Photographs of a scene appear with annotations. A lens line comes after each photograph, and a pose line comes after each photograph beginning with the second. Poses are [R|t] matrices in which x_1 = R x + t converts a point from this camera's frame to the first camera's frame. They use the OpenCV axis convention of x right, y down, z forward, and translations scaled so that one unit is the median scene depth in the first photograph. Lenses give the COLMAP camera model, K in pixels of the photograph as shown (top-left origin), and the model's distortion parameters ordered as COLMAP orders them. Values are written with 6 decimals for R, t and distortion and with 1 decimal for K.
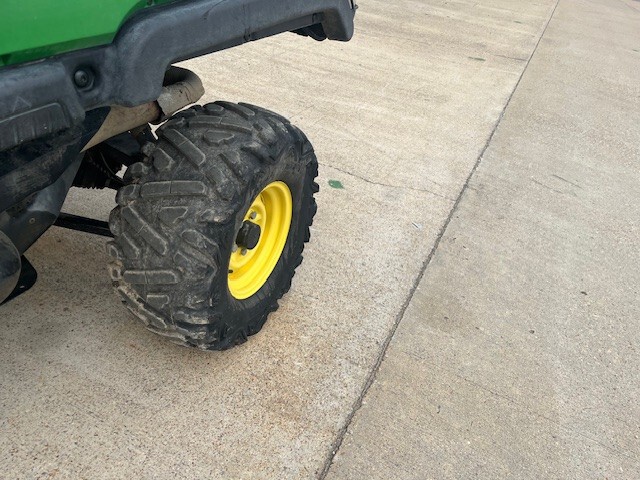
lens RADIAL K [[485.3, 0, 321.4], [0, 485.3, 240.3], [0, 0, 1]] dist [0.074160, -0.100911]
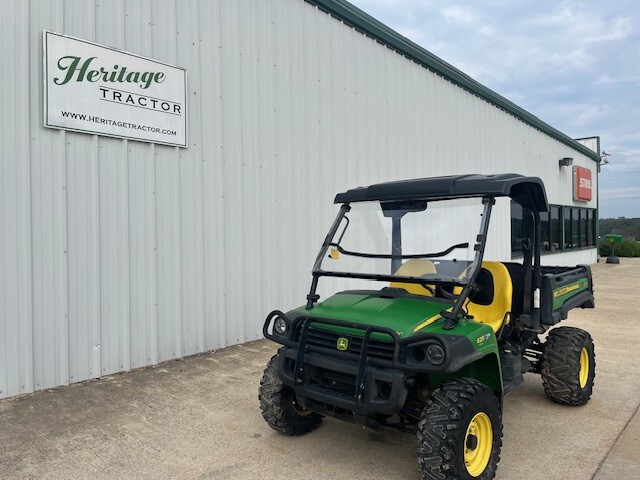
lens RADIAL K [[485.3, 0, 317.4], [0, 485.3, 238.2], [0, 0, 1]] dist [0.074160, -0.100911]
pose [[0.945473, -0.138796, -0.294648, -0.636083], [-0.048429, 0.834689, -0.548588, 1.035427], [0.322081, 0.532944, 0.782454, -2.280529]]
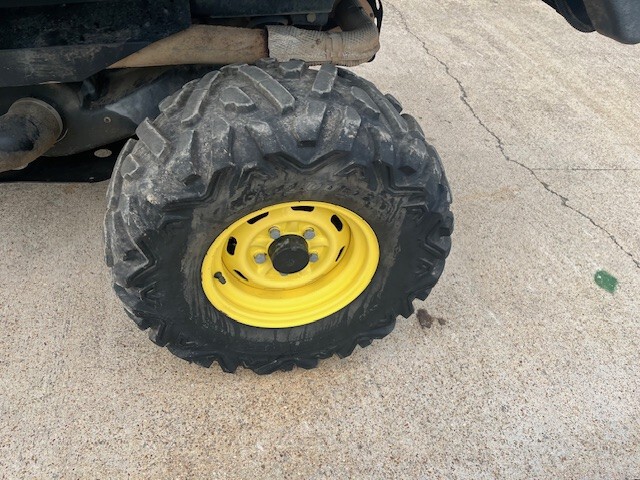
lens RADIAL K [[485.3, 0, 316.2], [0, 485.3, 244.7], [0, 0, 1]] dist [0.074160, -0.100911]
pose [[0.604452, 0.496479, -0.623014, 0.286967], [-0.481327, 0.850769, 0.210990, -0.178241], [0.634793, 0.172341, 0.753218, 0.450674]]
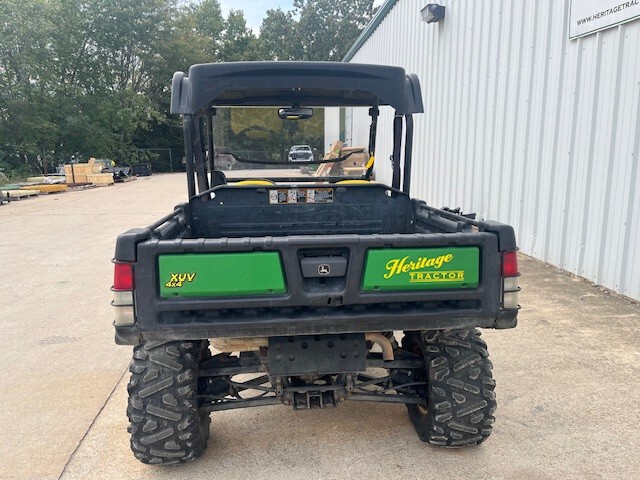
lens RADIAL K [[485.3, 0, 316.7], [0, 485.3, 236.3], [0, 0, 1]] dist [0.074160, -0.100911]
pose [[-0.853188, -0.027538, -0.520877, 0.281775], [-0.368057, 0.739381, 0.563782, -1.491532], [0.369601, 0.672724, -0.640966, 1.816855]]
